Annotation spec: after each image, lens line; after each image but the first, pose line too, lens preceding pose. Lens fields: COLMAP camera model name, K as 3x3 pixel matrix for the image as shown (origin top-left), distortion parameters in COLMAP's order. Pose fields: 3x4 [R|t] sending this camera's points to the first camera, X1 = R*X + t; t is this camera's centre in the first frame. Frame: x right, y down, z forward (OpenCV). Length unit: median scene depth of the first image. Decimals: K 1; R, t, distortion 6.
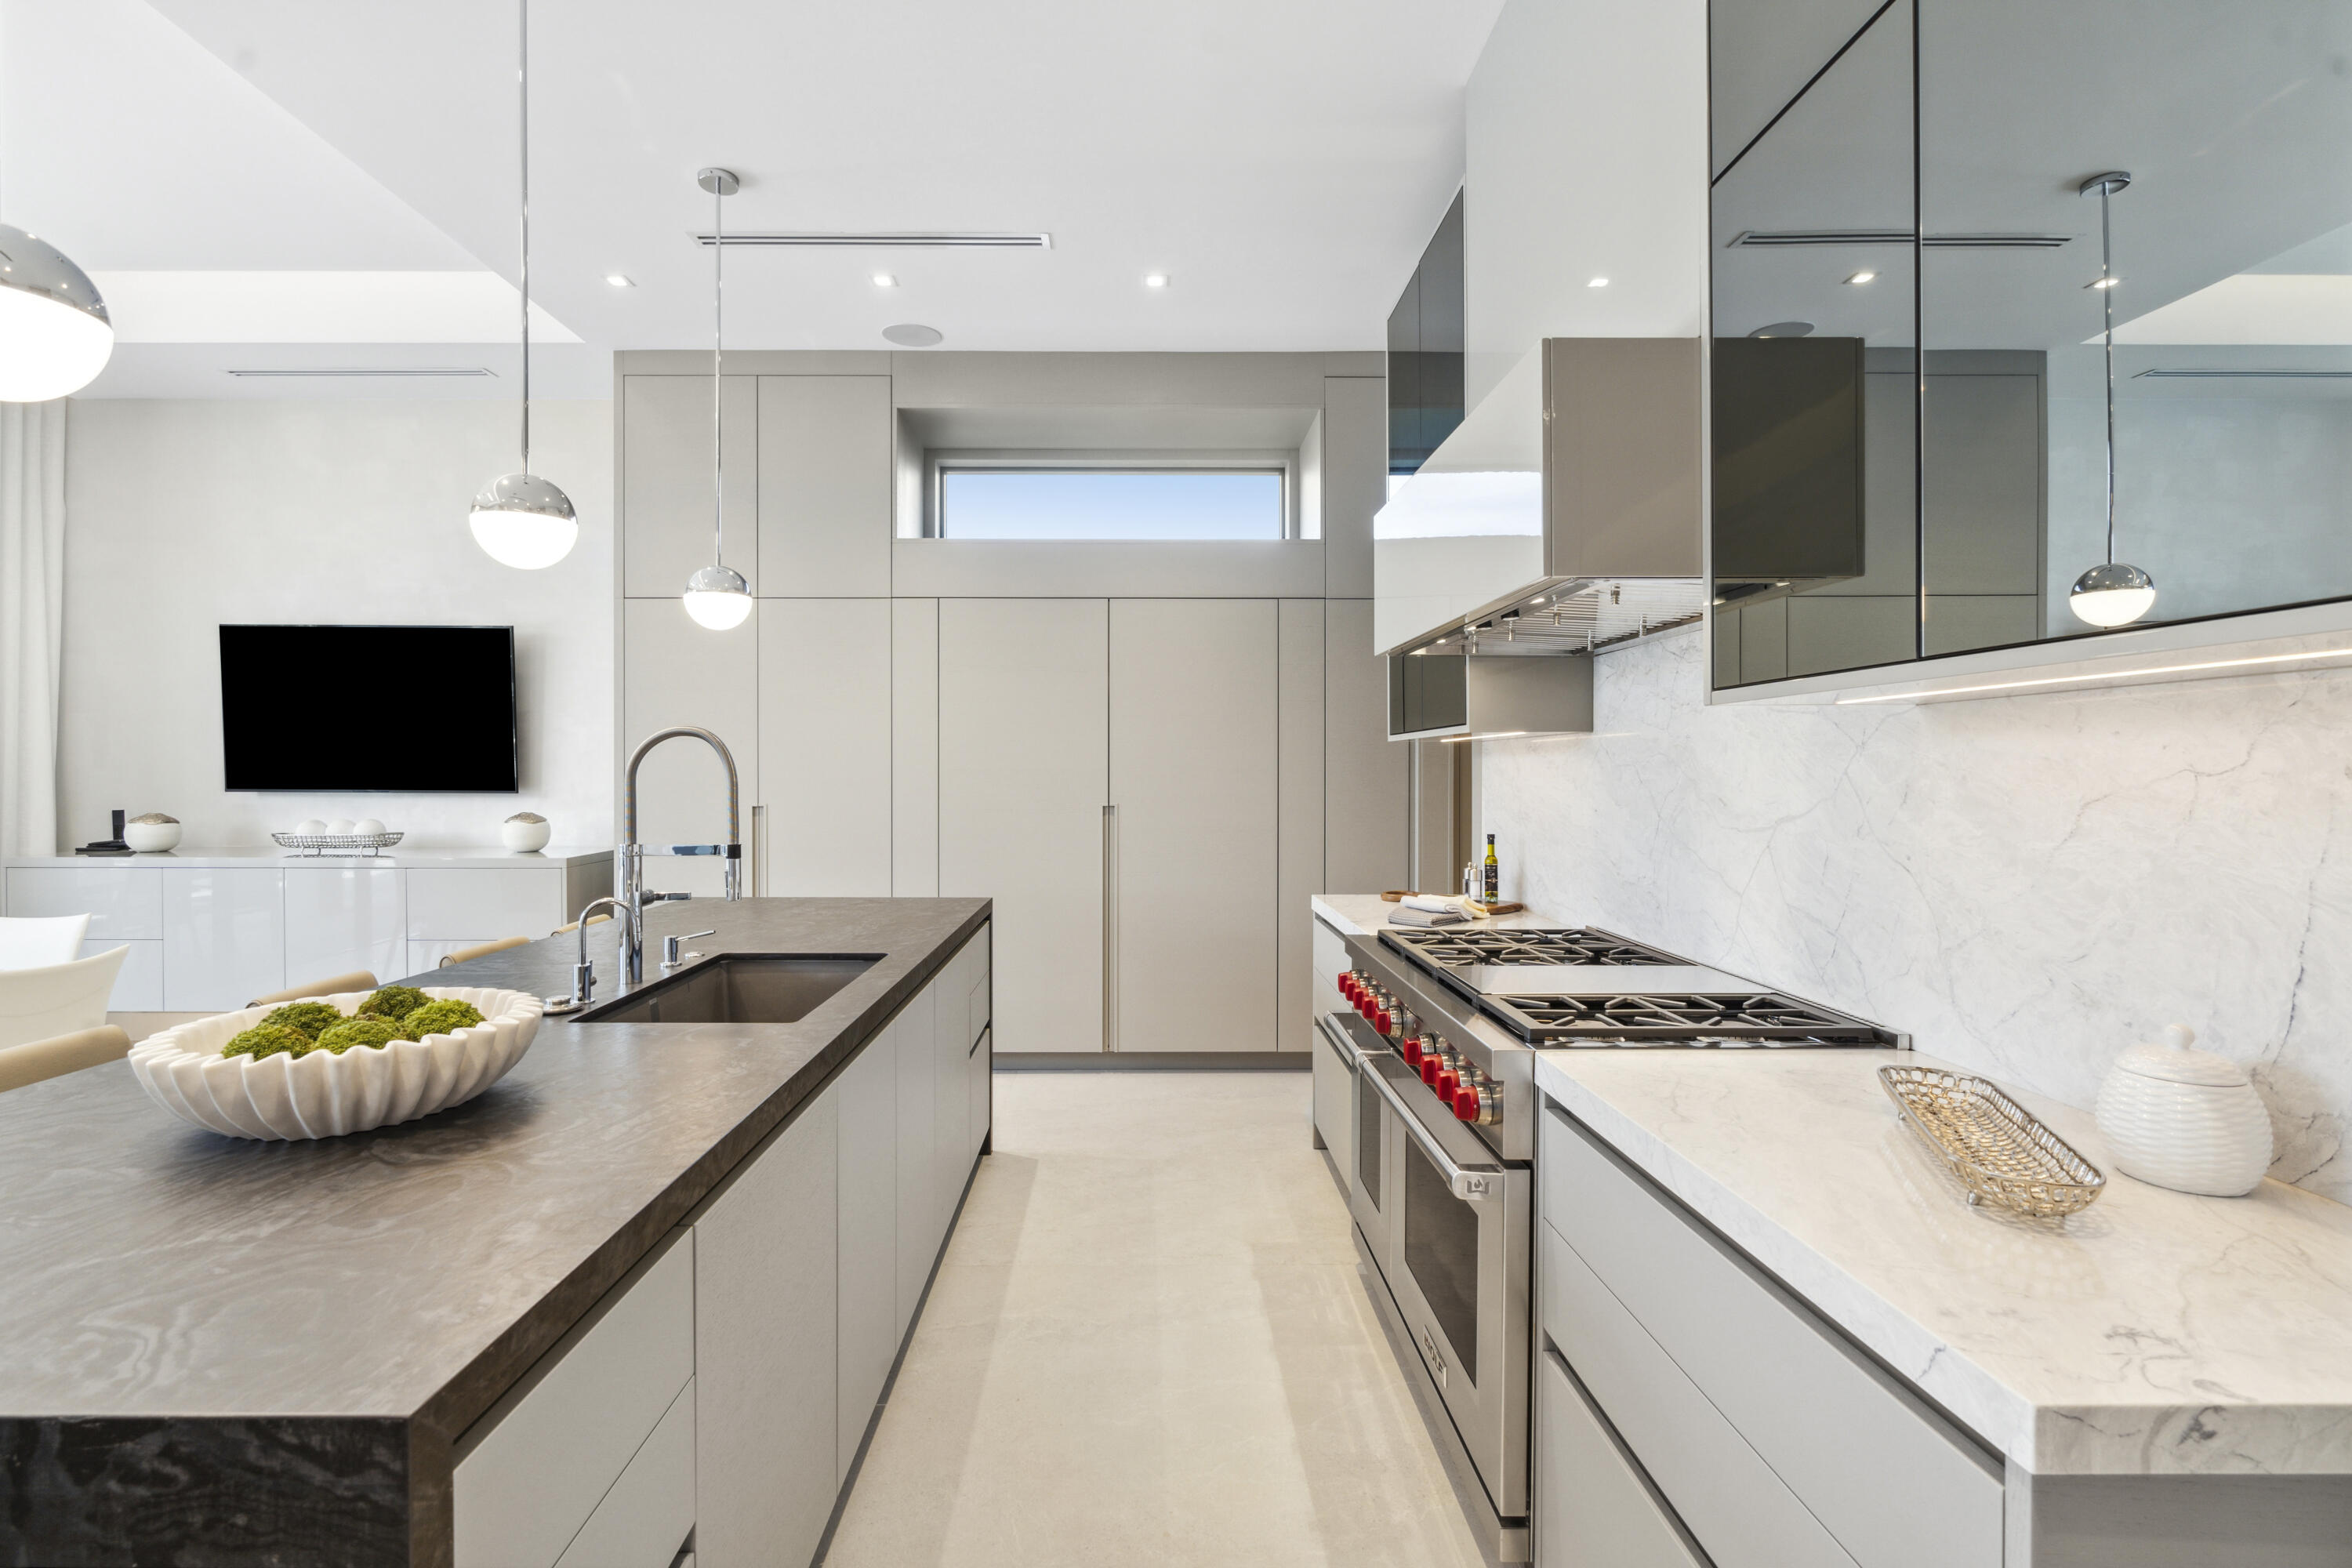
lens RADIAL K [[1076.7, 0, 1146.8], [0, 1076.7, 772.0], [0, 0, 1]] dist [0.001042, 0.000475]
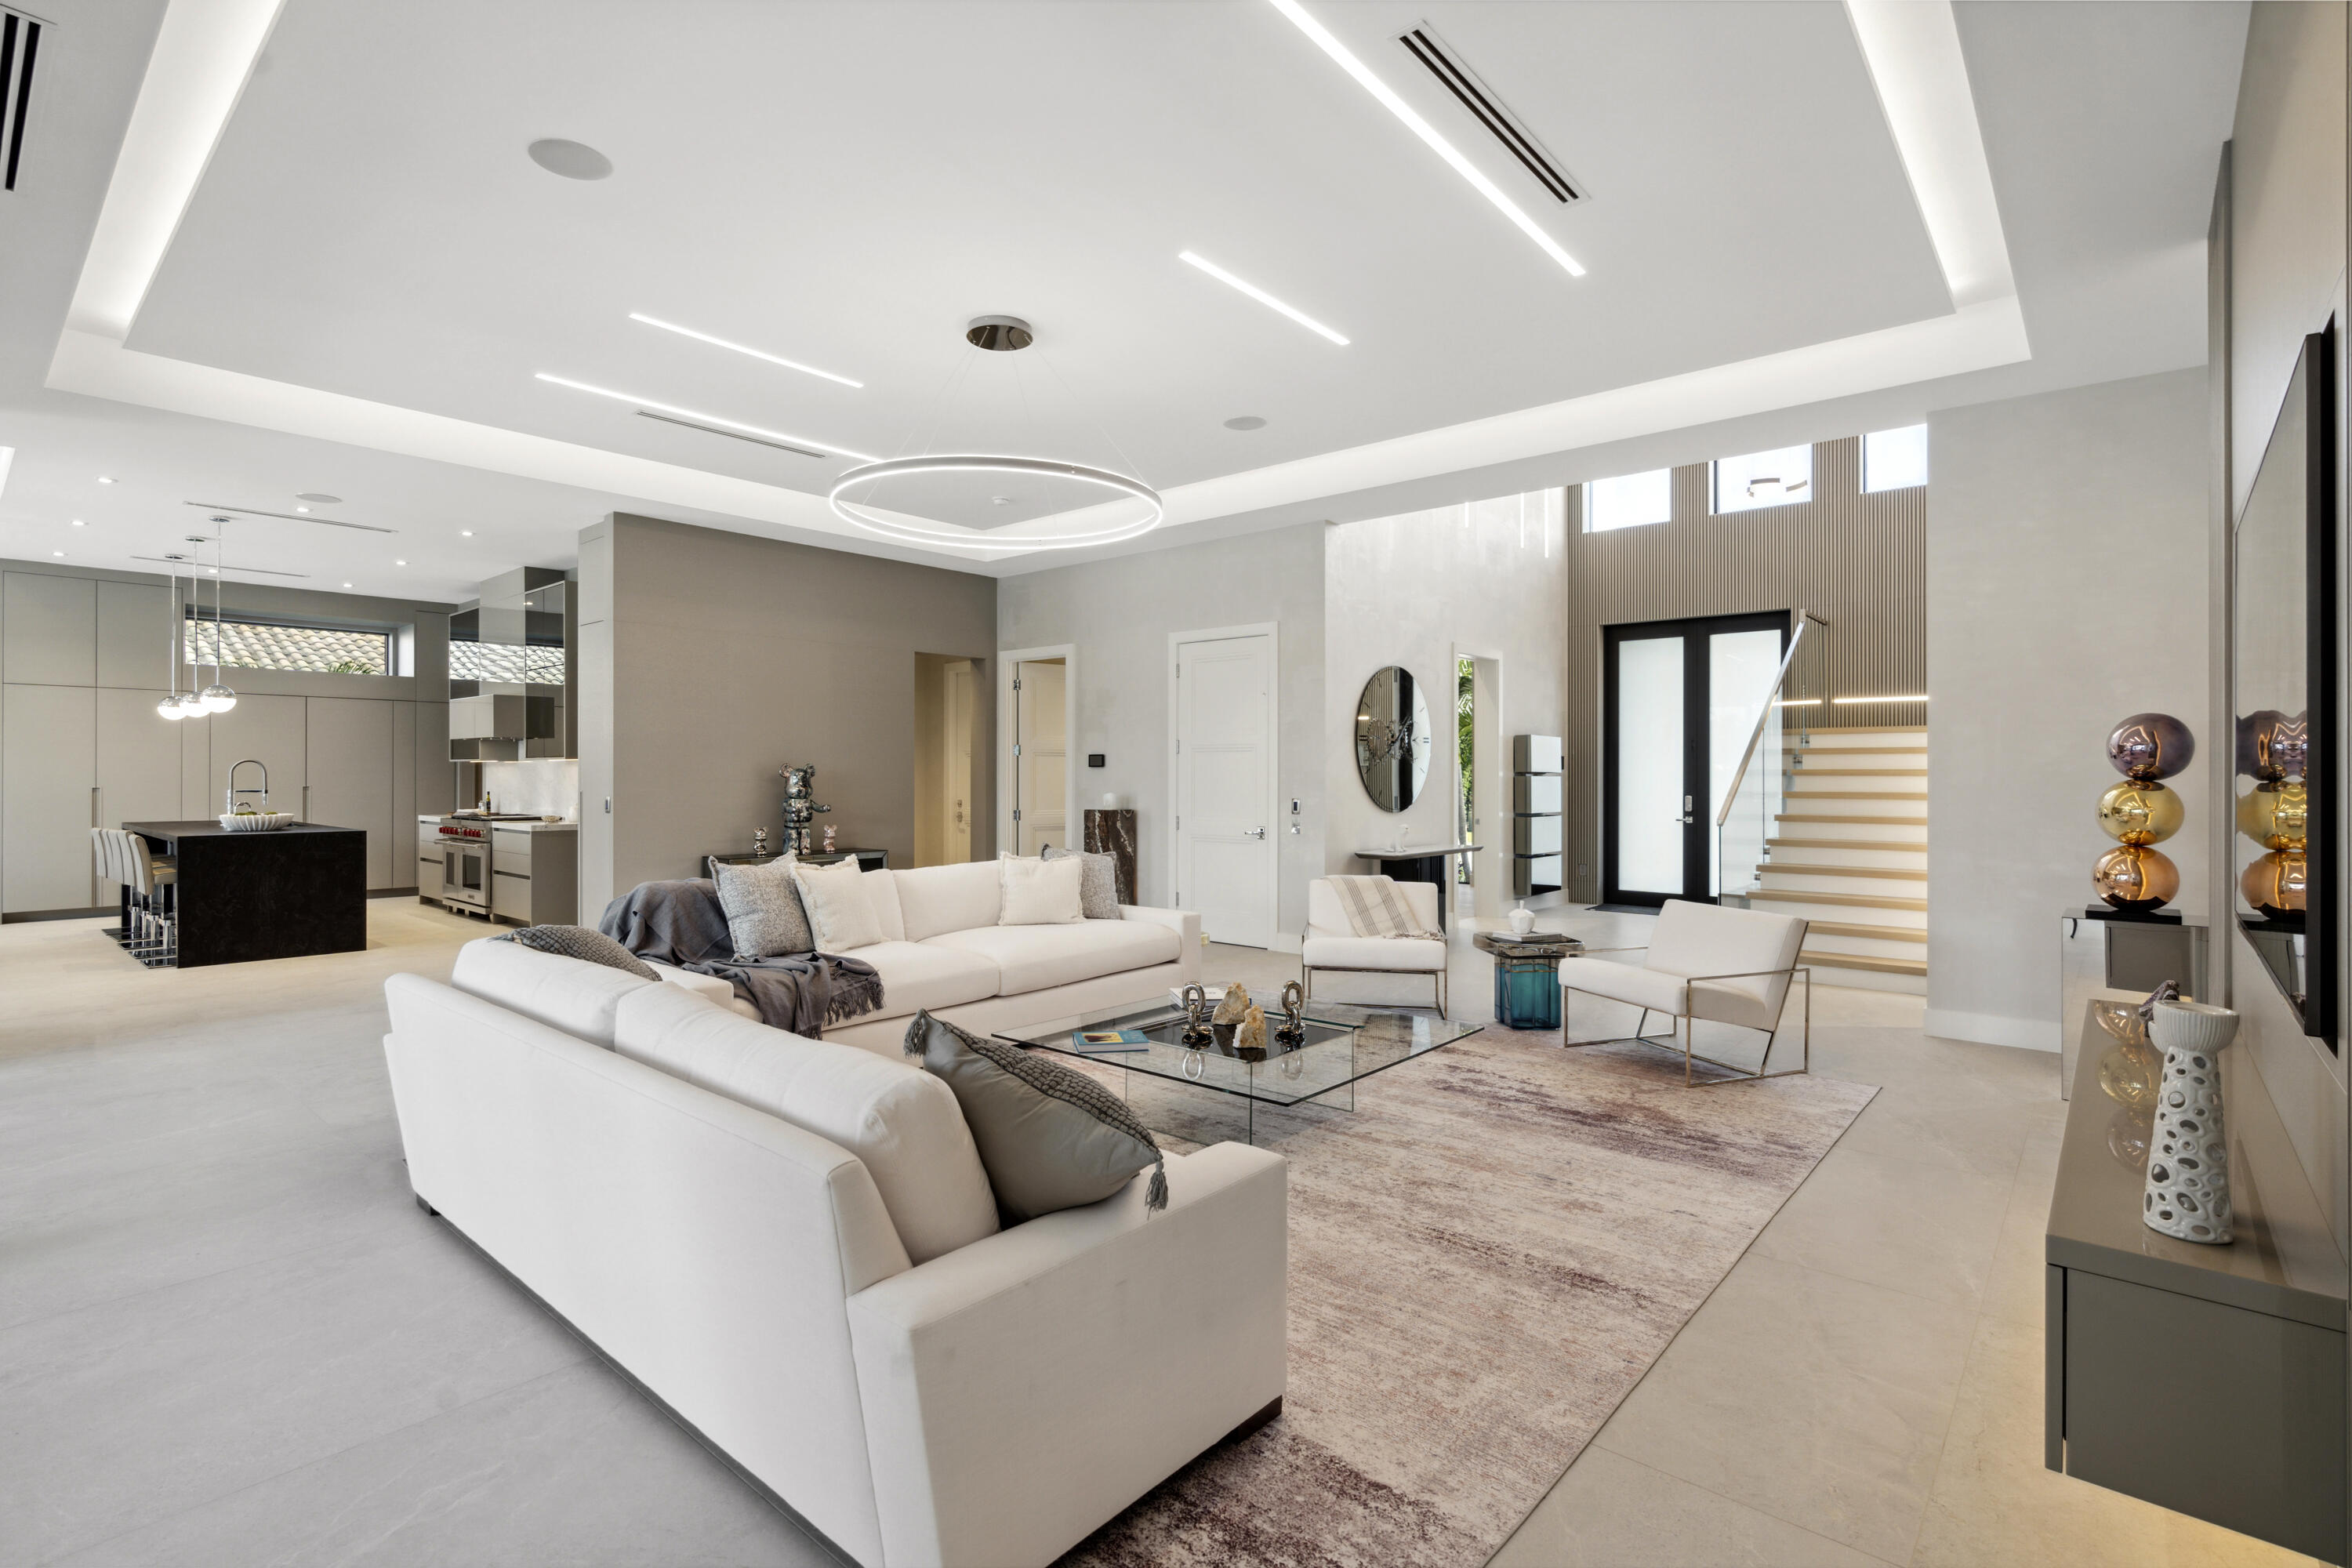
lens RADIAL K [[1082.7, 0, 1176.0], [0, 1082.7, 784.0], [0, 0, 1]] dist [0.001037, 0.000120]
pose [[0.666371, -0.005176, 0.745603, -0.519194], [0.000502, 0.999979, 0.006493, 0.010799], [-0.745620, -0.003953, 0.666359, -1.928688]]
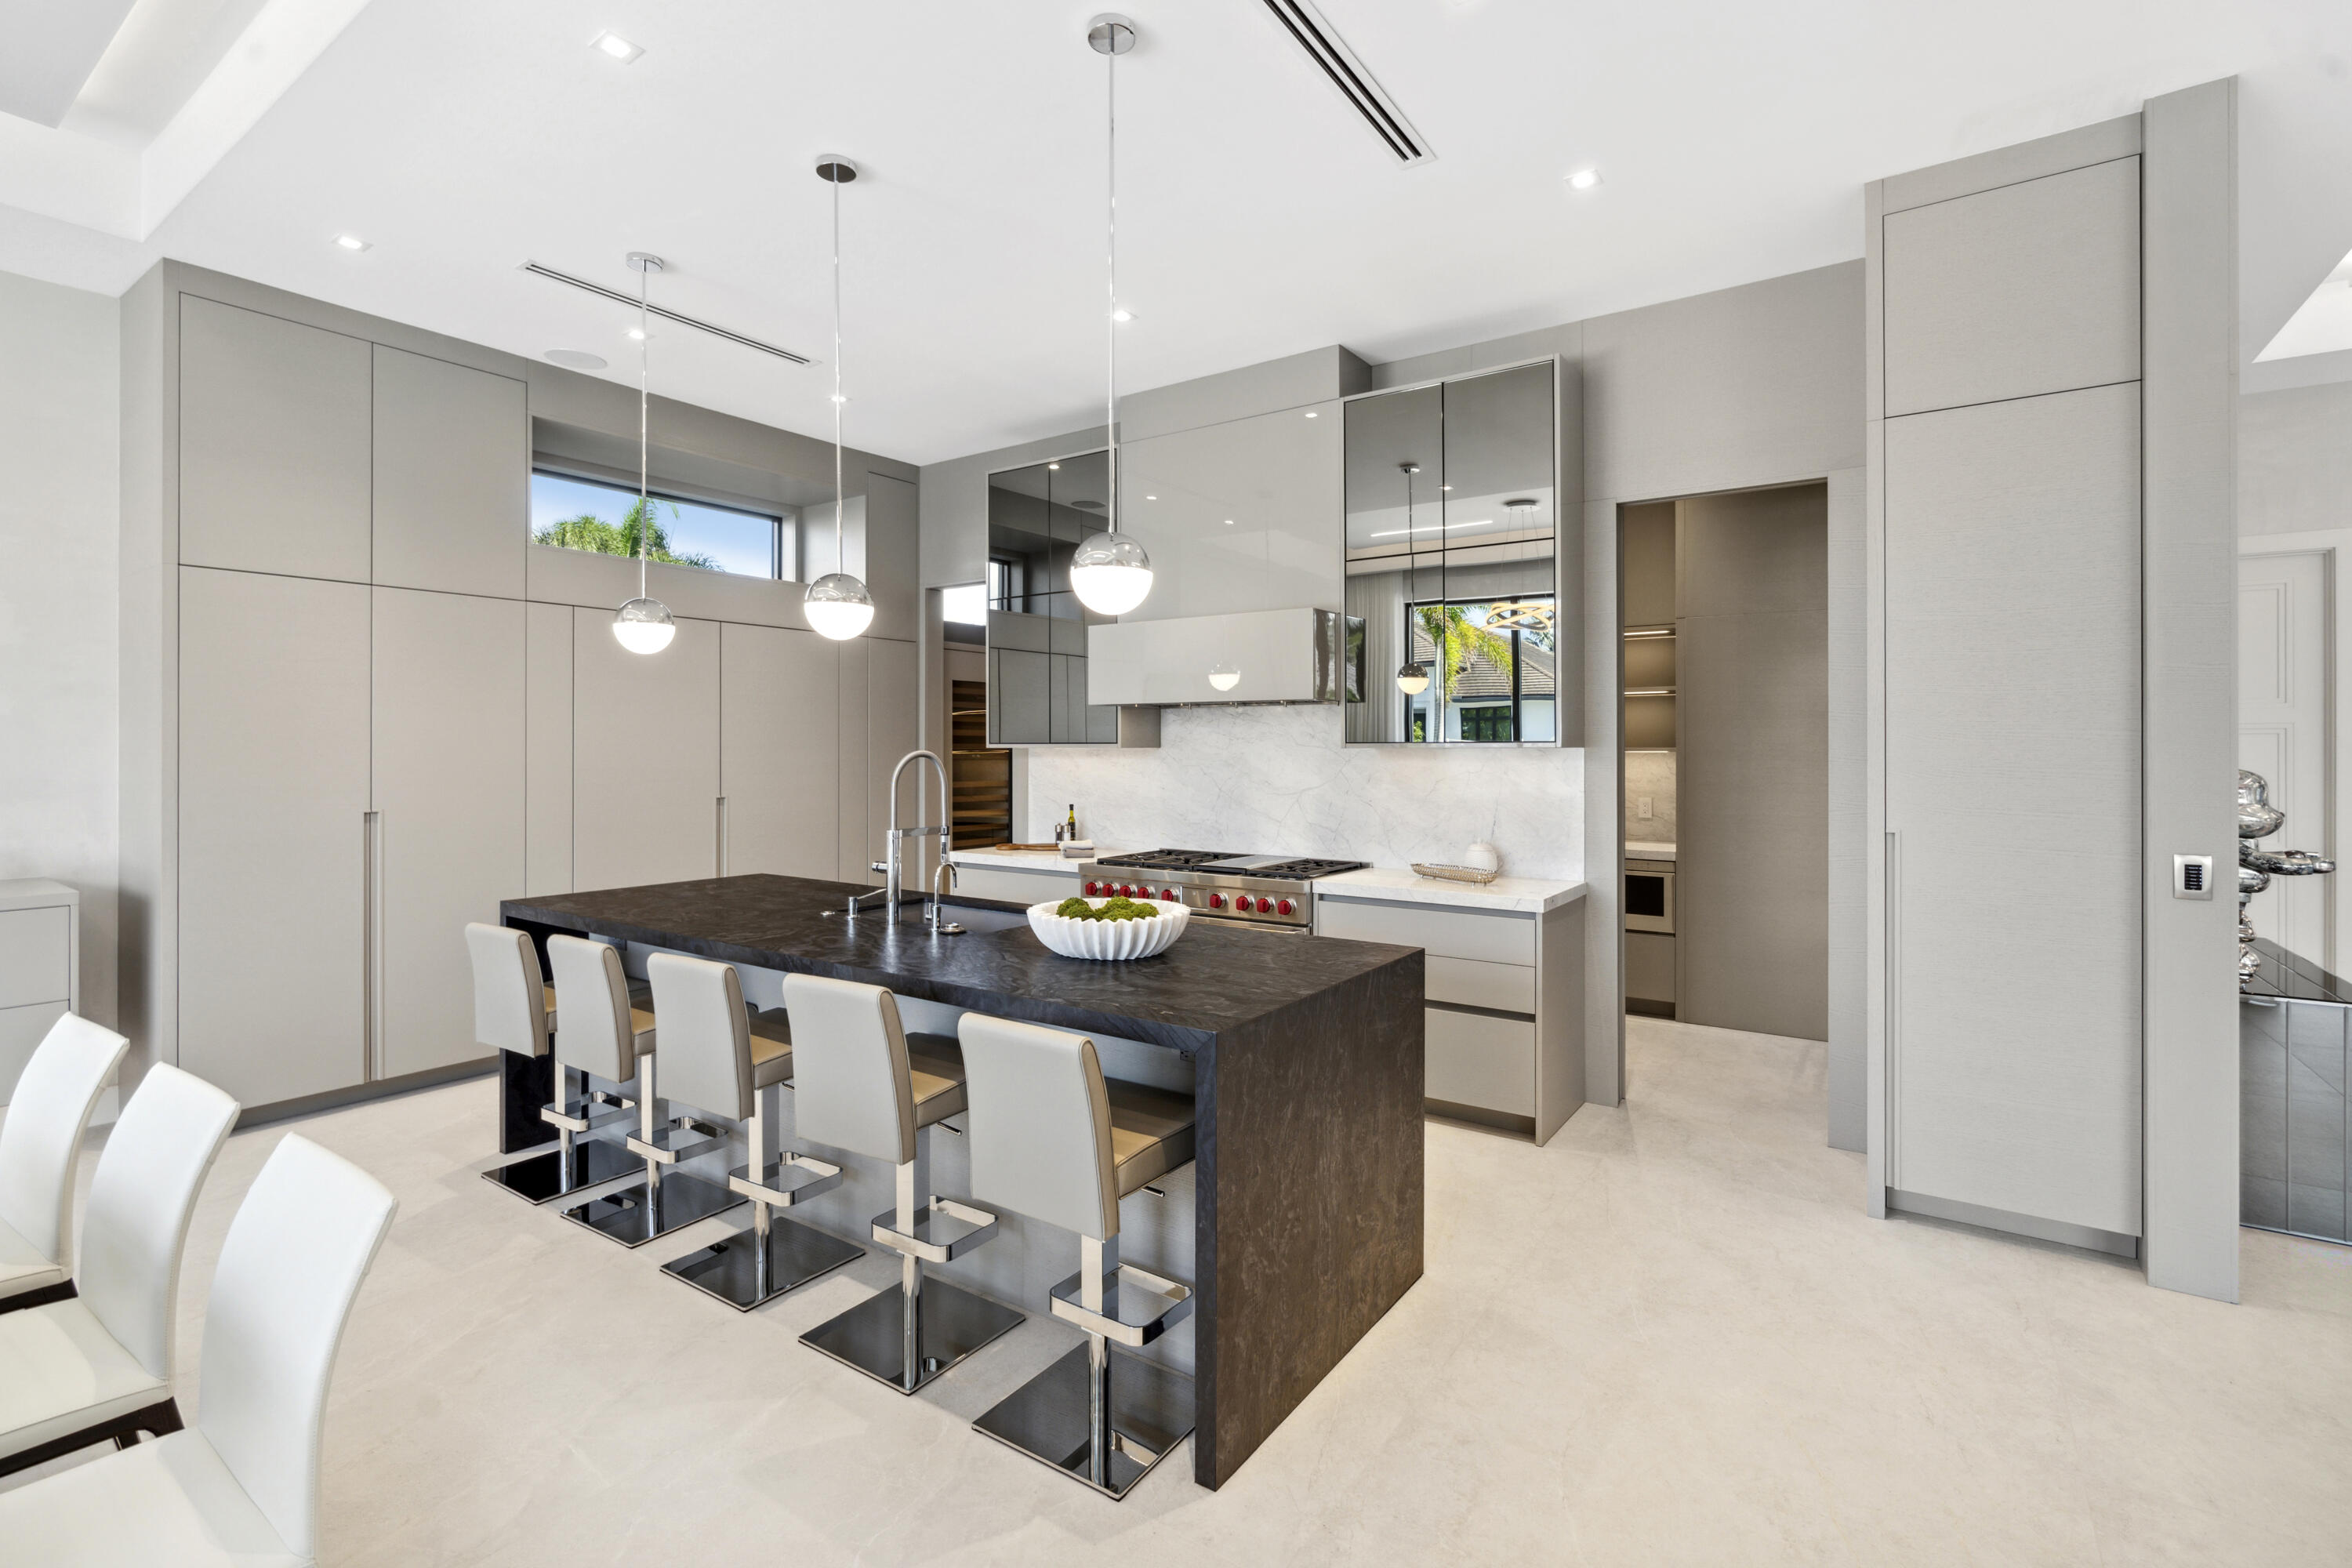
lens RADIAL K [[1060.6, 0, 1174.9], [0, 1060.6, 749.6], [0, 0, 1]] dist [0.002081, 0.000190]
pose [[0.582260, 0.000137, 0.813002, -0.680651], [0.001100, 0.999999, -0.000956, -0.019469], [-0.813002, 0.001451, 0.582260, -0.079799]]
